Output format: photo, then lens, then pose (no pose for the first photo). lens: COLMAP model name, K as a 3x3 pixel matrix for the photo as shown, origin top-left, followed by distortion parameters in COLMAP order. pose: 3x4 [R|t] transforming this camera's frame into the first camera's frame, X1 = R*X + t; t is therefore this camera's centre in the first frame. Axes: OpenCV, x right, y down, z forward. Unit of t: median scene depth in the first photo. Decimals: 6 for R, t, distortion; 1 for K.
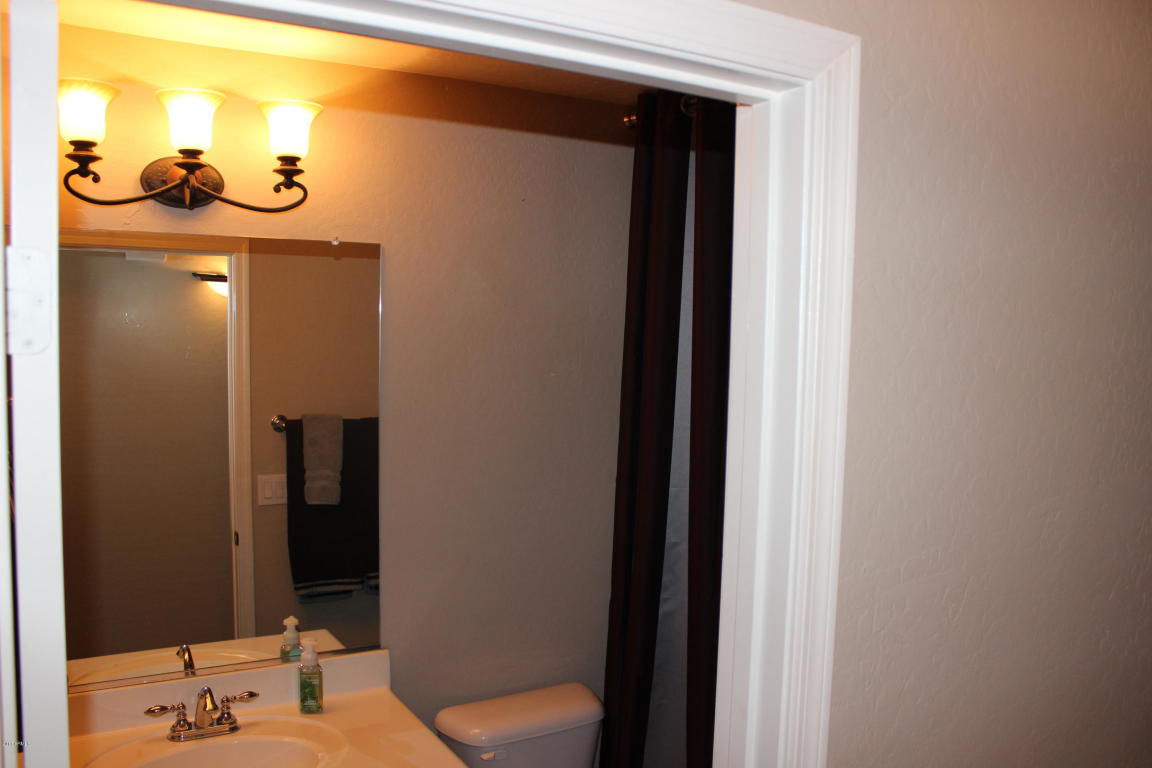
lens RADIAL K [[967.8, 0, 576.0], [0, 967.8, 384.0], [0, 0, 1]] dist [-0.175152, 0.161489]
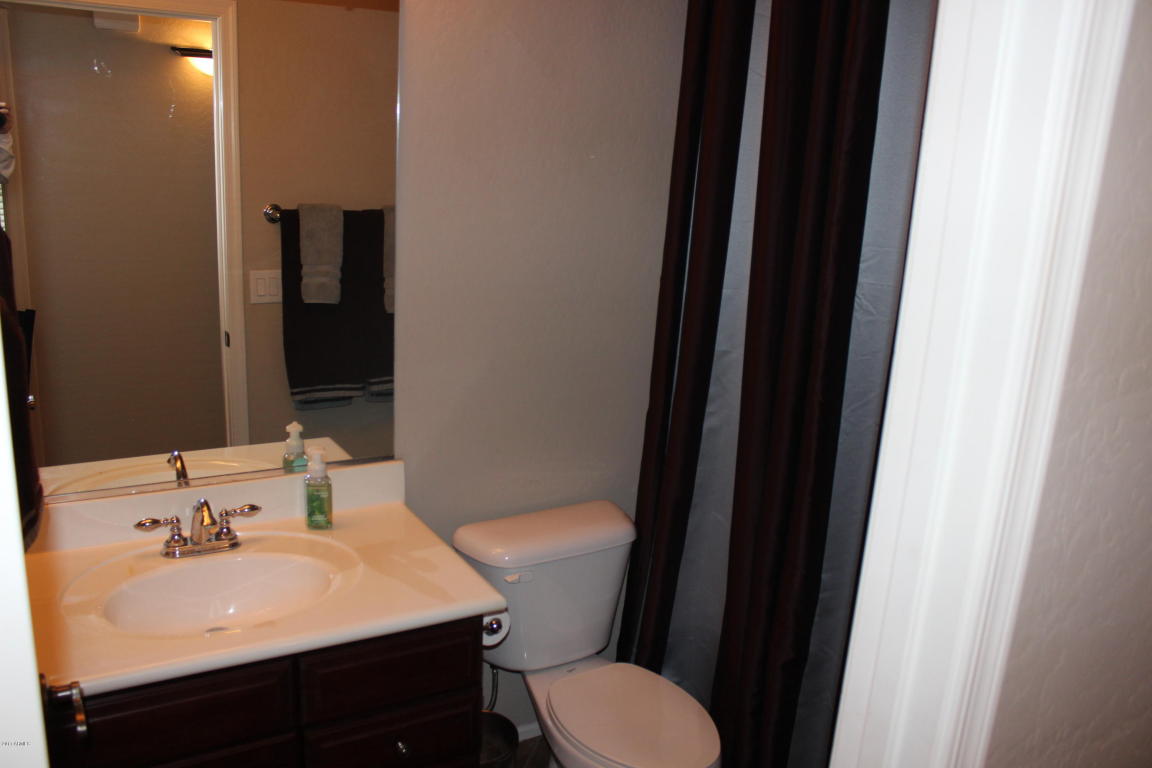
lens RADIAL K [[967.8, 0, 576.0], [0, 967.8, 384.0], [0, 0, 1]] dist [-0.175152, 0.161489]
pose [[0.999333, 0.029967, 0.020869, -0.056173], [-0.033346, 0.981788, 0.187030, 0.033528], [-0.014884, -0.187602, 0.982132, 0.120342]]
